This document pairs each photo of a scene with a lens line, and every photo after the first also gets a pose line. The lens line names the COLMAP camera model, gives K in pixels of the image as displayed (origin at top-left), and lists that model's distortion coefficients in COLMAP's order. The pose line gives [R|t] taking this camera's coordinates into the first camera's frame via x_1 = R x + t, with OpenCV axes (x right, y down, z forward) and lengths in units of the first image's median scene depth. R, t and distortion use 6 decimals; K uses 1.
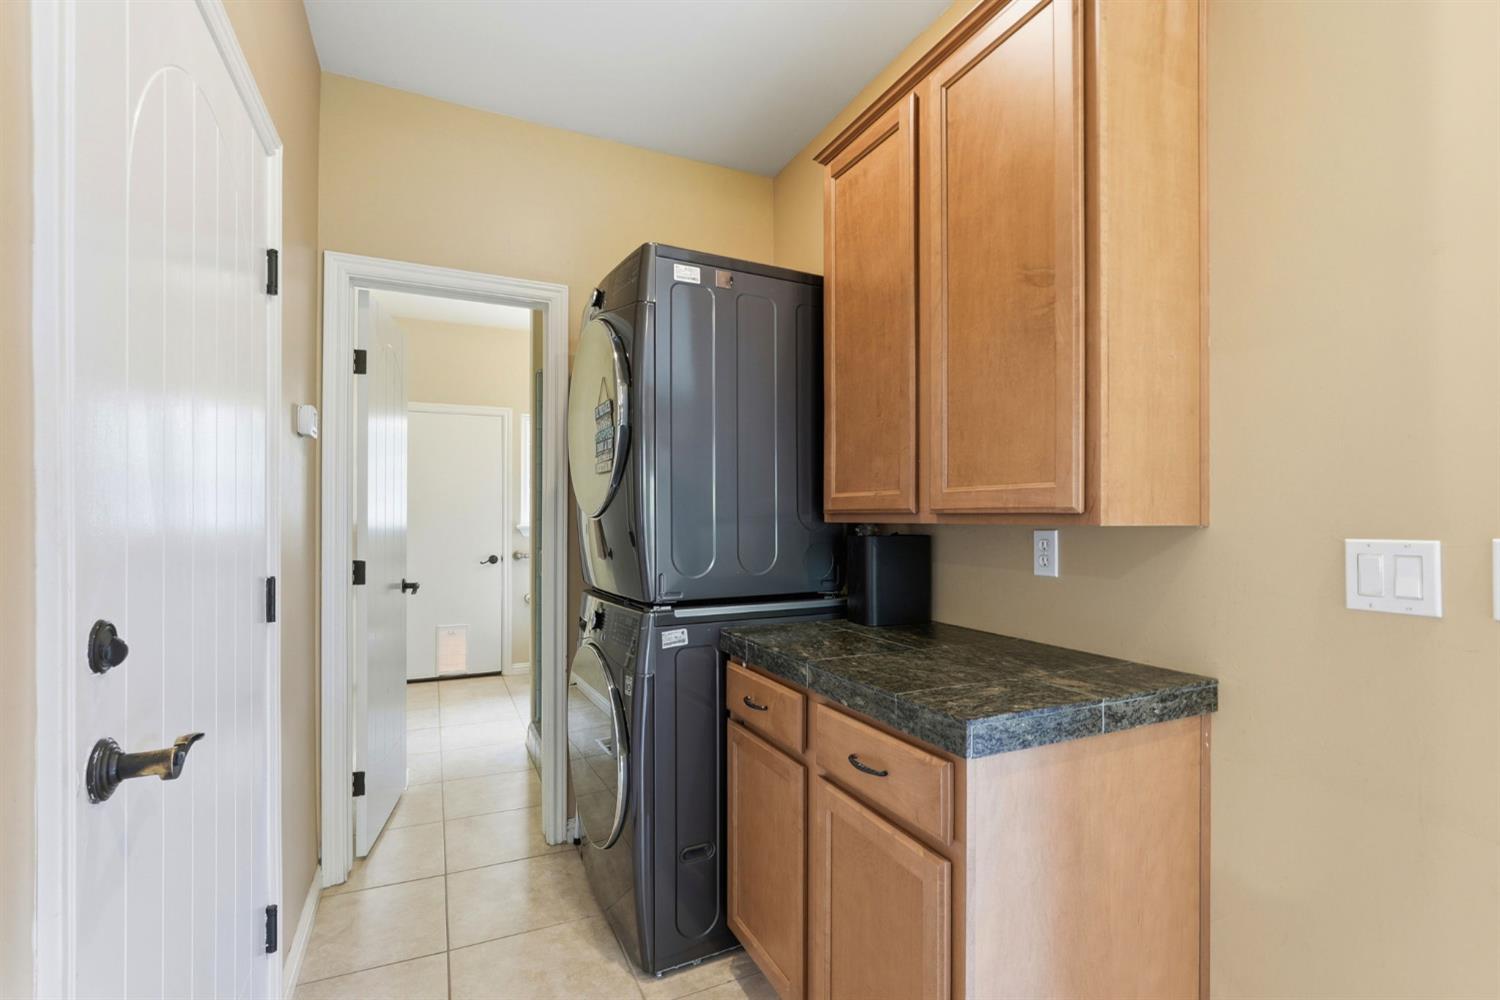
lens RADIAL K [[672.6, 0, 748.9], [0, 672.6, 504.9], [0, 0, 1]] dist [0.001016, 0.000099]
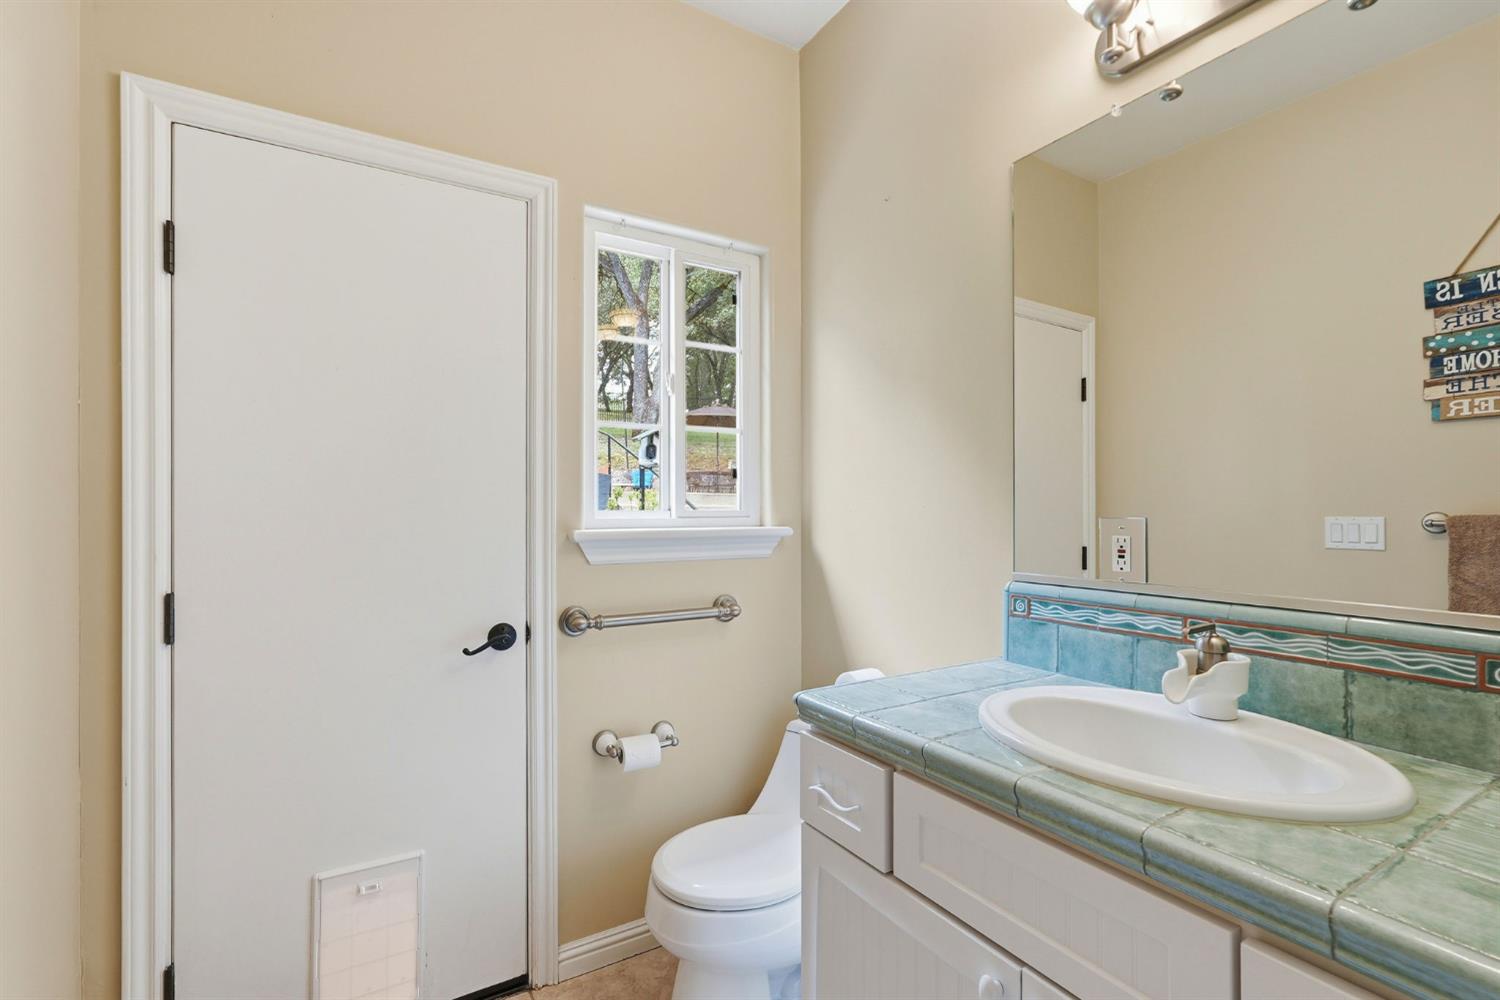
lens RADIAL K [[672.6, 0, 755.2], [0, 672.6, 506.5], [0, 0, 1]] dist [0.001016, 0.000099]
pose [[0.990922, 0.000431, 0.134439, -0.301324], [-0.002089, 0.999924, 0.012189, 0.014477], [-0.134423, -0.012359, 0.990847, 0.661055]]
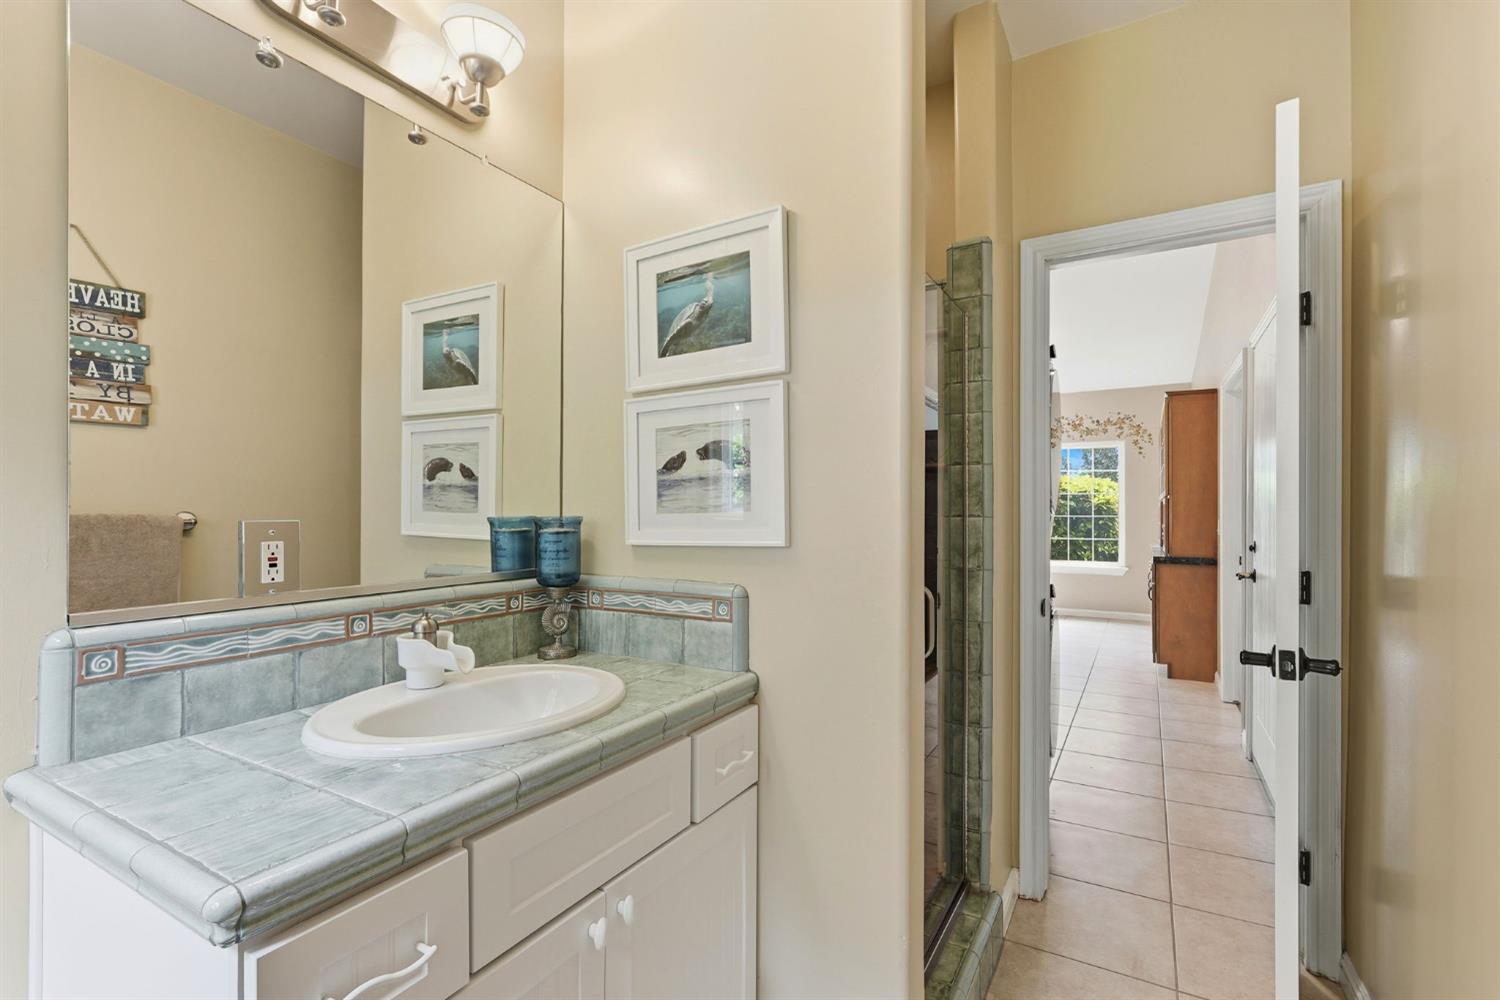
lens RADIAL K [[672.6, 0, 757.4], [0, 672.6, 508.0], [0, 0, 1]] dist [0.001016, 0.000099]
pose [[-0.572514, -0.001130, 0.819894, -0.620697], [-0.013293, 0.999880, -0.007903, 0.022888], [-0.819787, -0.015423, -0.572460, 1.386982]]
